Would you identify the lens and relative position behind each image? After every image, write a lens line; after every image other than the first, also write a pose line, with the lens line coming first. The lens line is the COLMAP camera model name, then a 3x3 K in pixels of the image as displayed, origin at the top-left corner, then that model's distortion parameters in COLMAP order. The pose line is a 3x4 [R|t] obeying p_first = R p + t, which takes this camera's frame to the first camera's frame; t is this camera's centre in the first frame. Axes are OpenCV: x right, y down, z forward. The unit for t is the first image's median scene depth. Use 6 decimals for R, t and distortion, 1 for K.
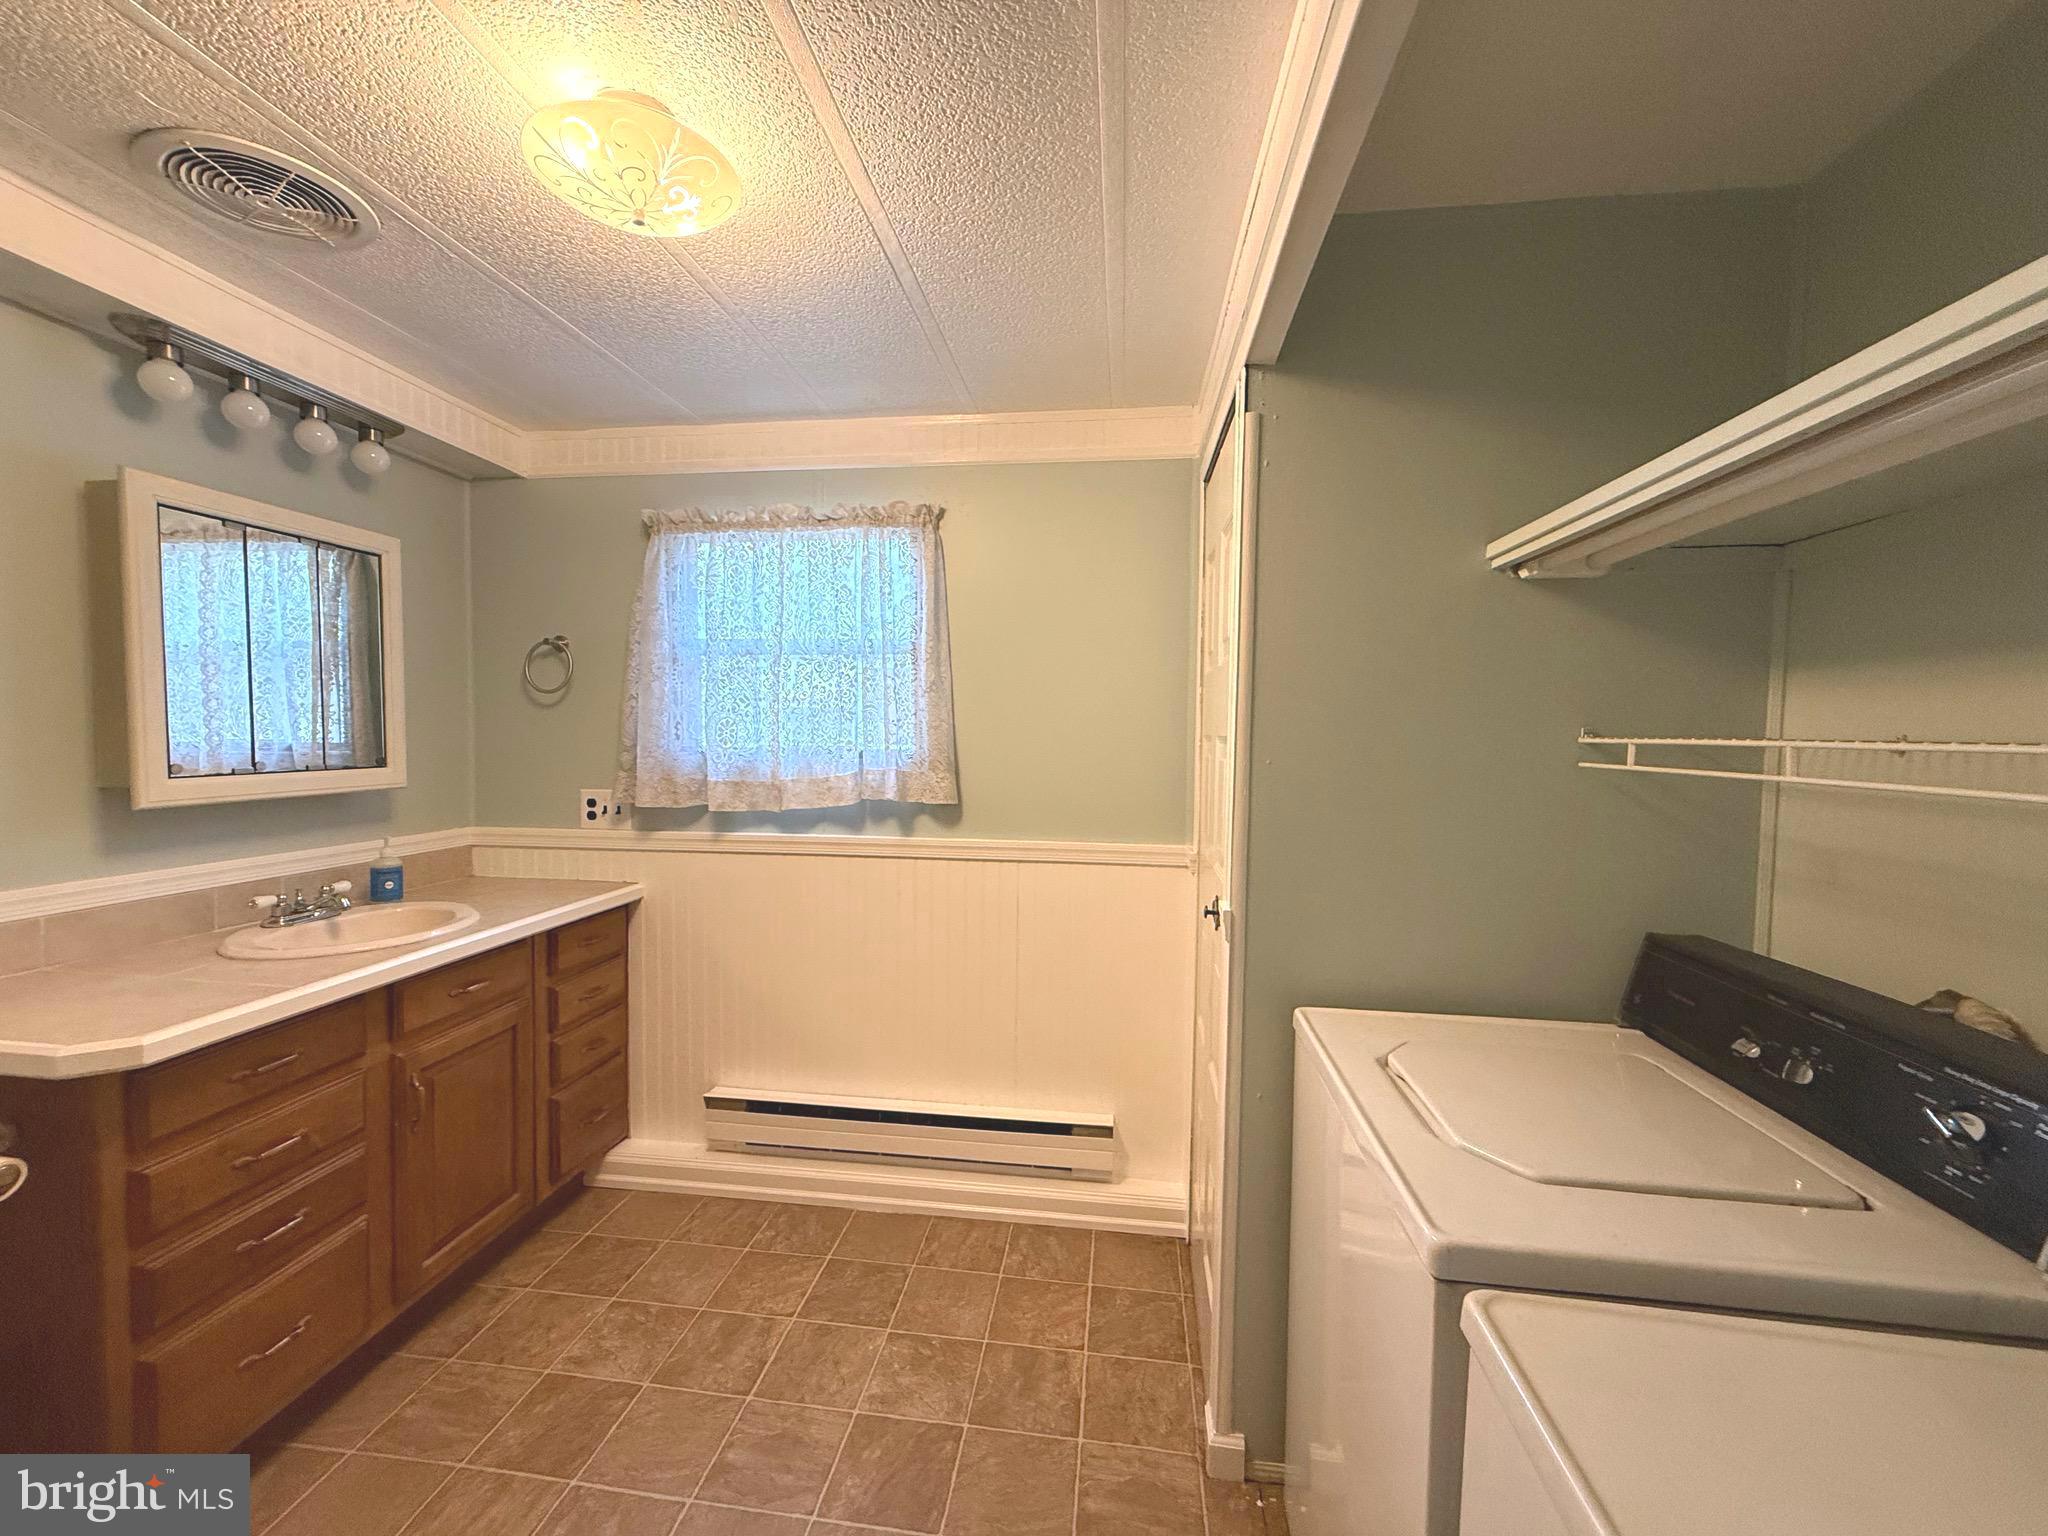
lens RADIAL K [[809.1, 0, 1026.9], [0, 809.1, 775.5], [0, 0, 1]] dist [0.001482, -0.000385]
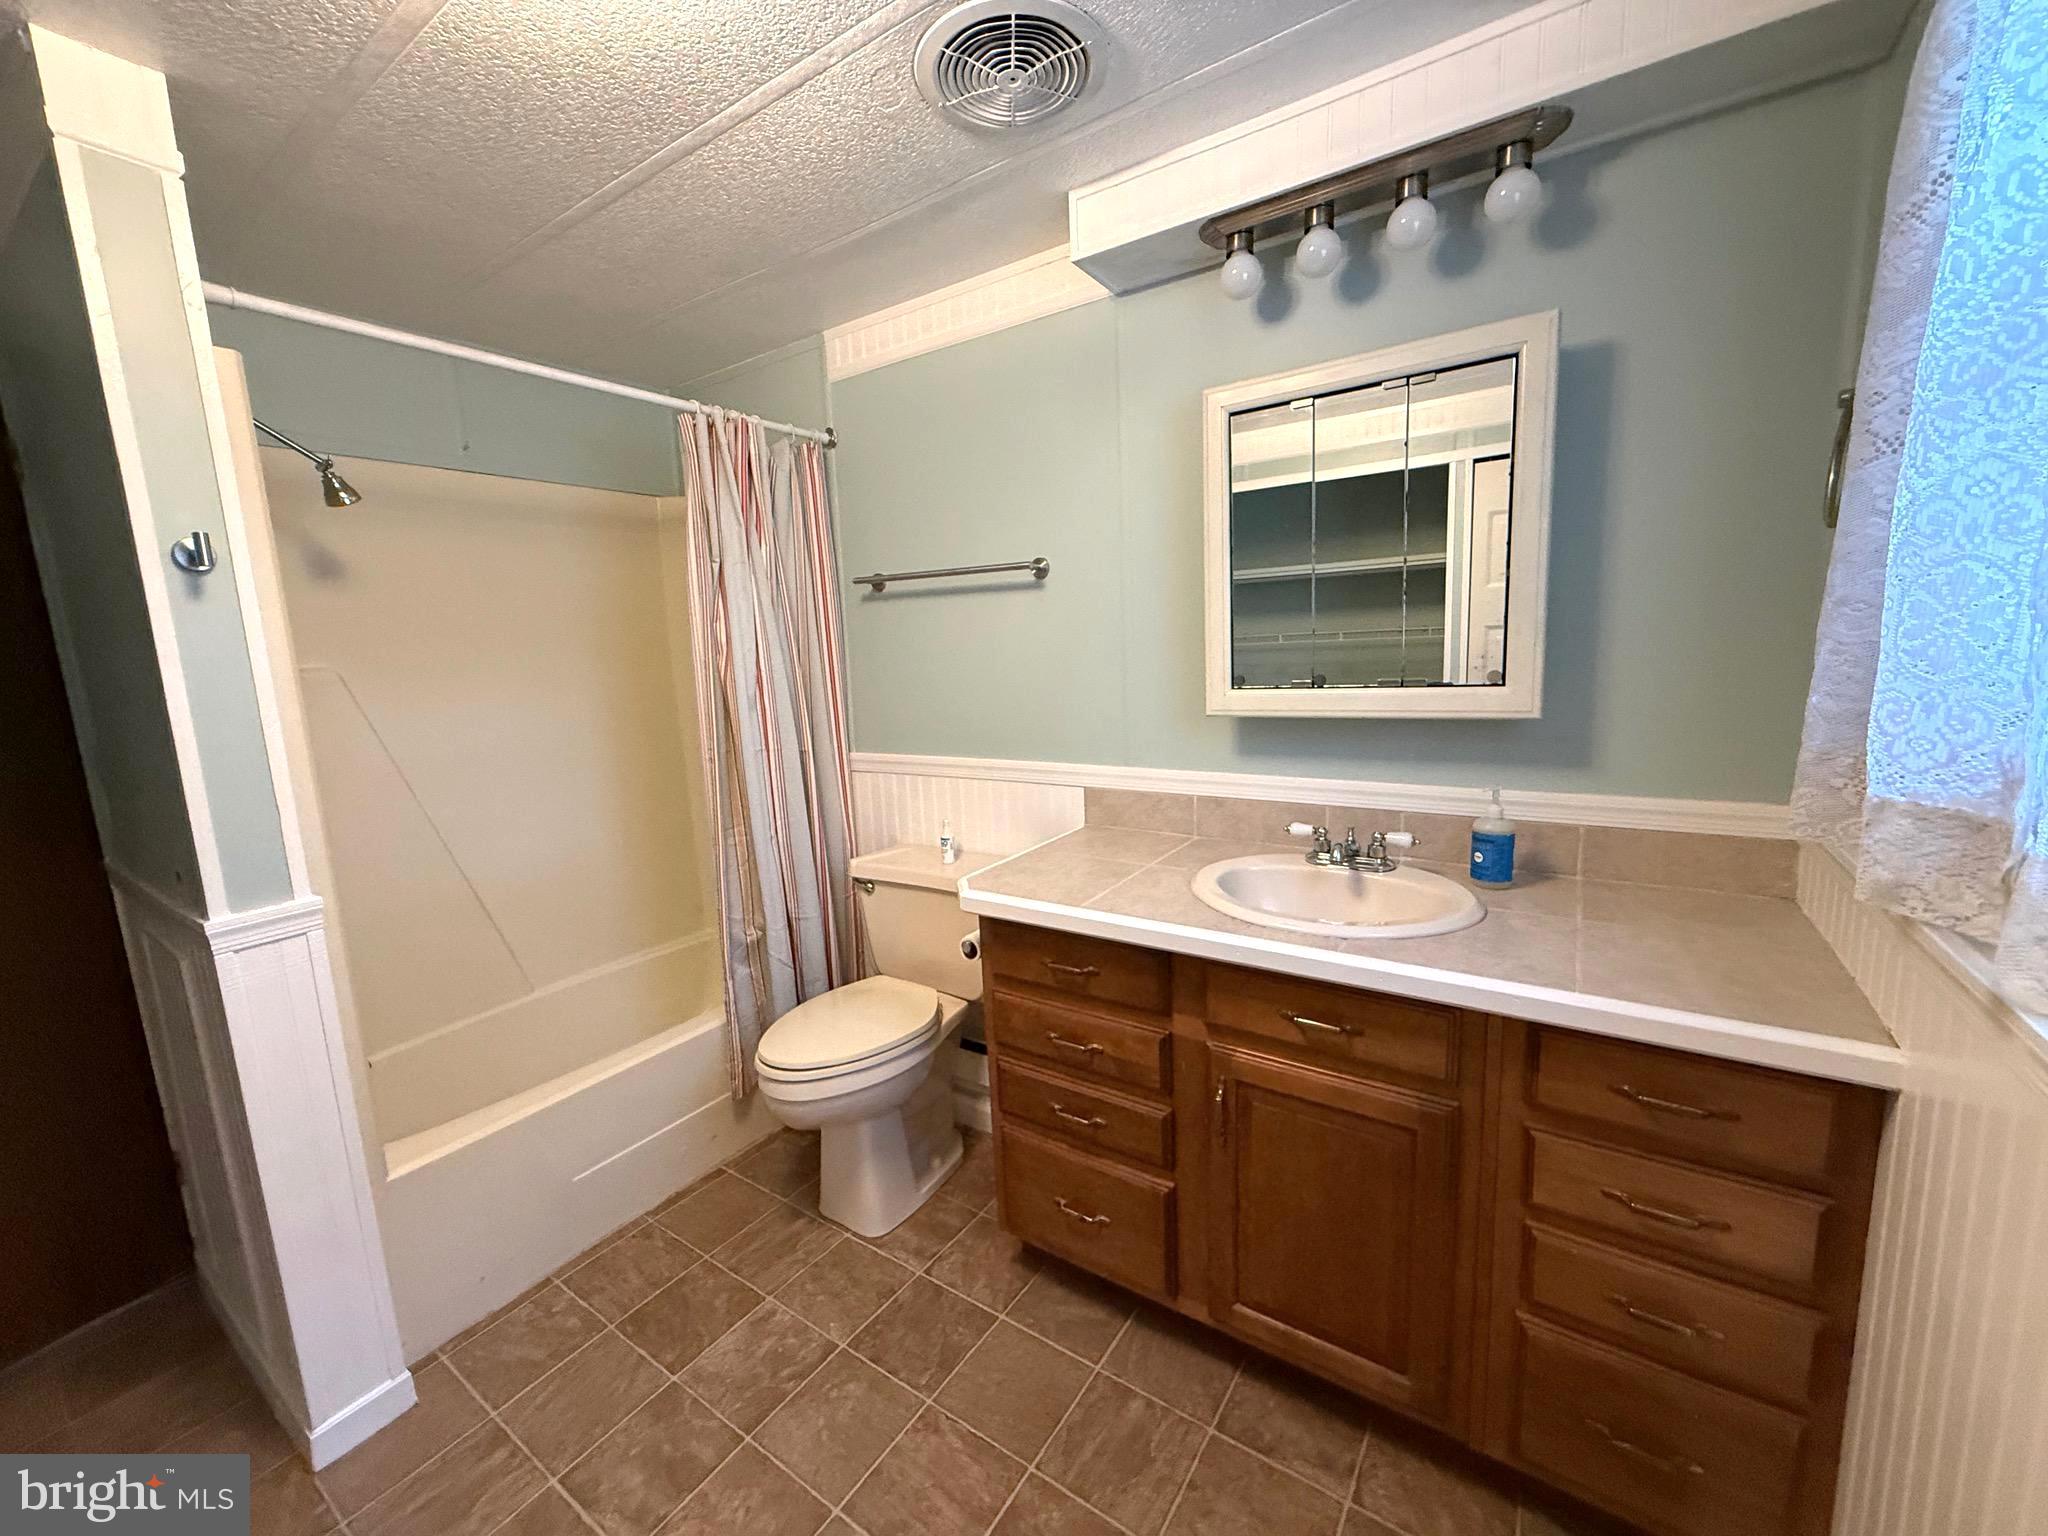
lens RADIAL K [[809.1, 0, 1016.9], [0, 809.1, 762.3], [0, 0, 1]] dist [0.001482, -0.000385]
pose [[-0.470263, 0.140926, -0.871202, -0.009075], [-0.003935, 0.986823, 0.161753, -0.058535], [0.882517, 0.079495, -0.463512, 1.032048]]
